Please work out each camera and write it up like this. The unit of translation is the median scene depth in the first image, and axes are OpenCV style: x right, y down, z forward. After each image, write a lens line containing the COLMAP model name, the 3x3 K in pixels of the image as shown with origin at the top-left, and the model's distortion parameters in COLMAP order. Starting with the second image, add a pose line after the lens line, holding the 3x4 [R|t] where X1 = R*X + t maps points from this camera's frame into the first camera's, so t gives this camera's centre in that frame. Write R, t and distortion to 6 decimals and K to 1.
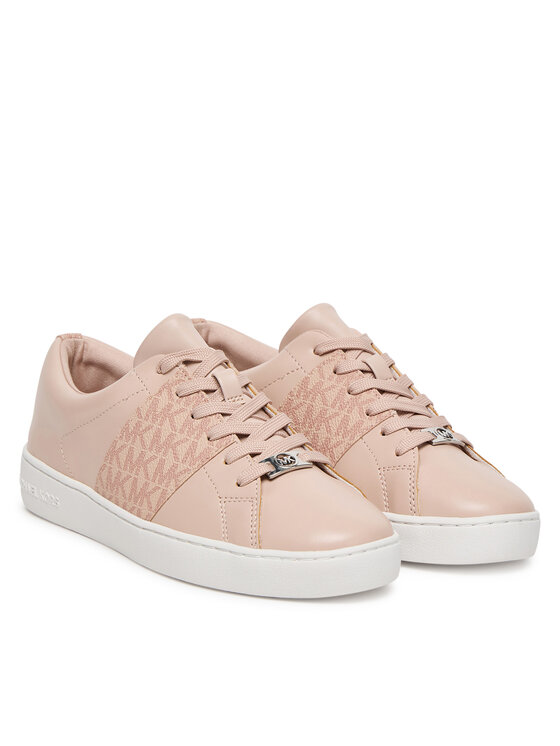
lens RADIAL K [[2195.7, 0, 280.0], [0, 2195.7, 373.0], [0, 0, 1]] dist [-0.759884, 0.100036]
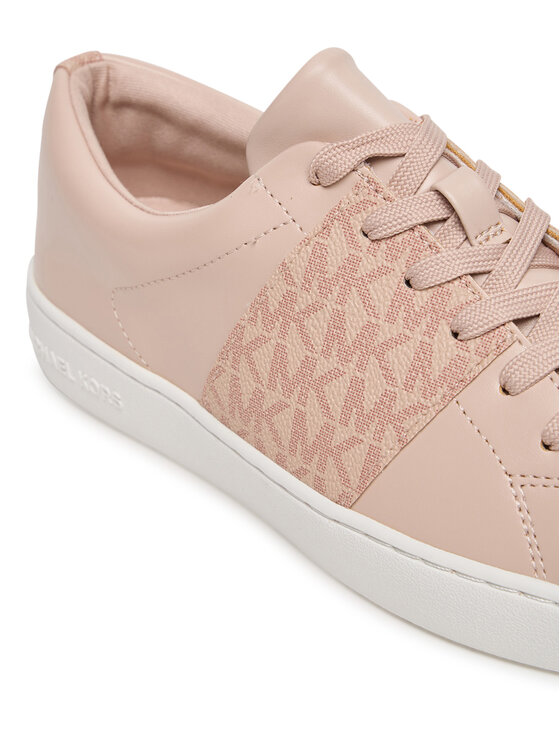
lens RADIAL K [[1636.1, 0, 280.0], [0, 1636.1, 373.0], [0, 0, 1]] dist [0.058866, 0.207137]
pose [[0.988925, -0.132799, 0.066277, -0.094010], [0.101863, 0.932066, 0.347673, -0.089927], [-0.107945, -0.337071, 0.935271, 0.652772]]
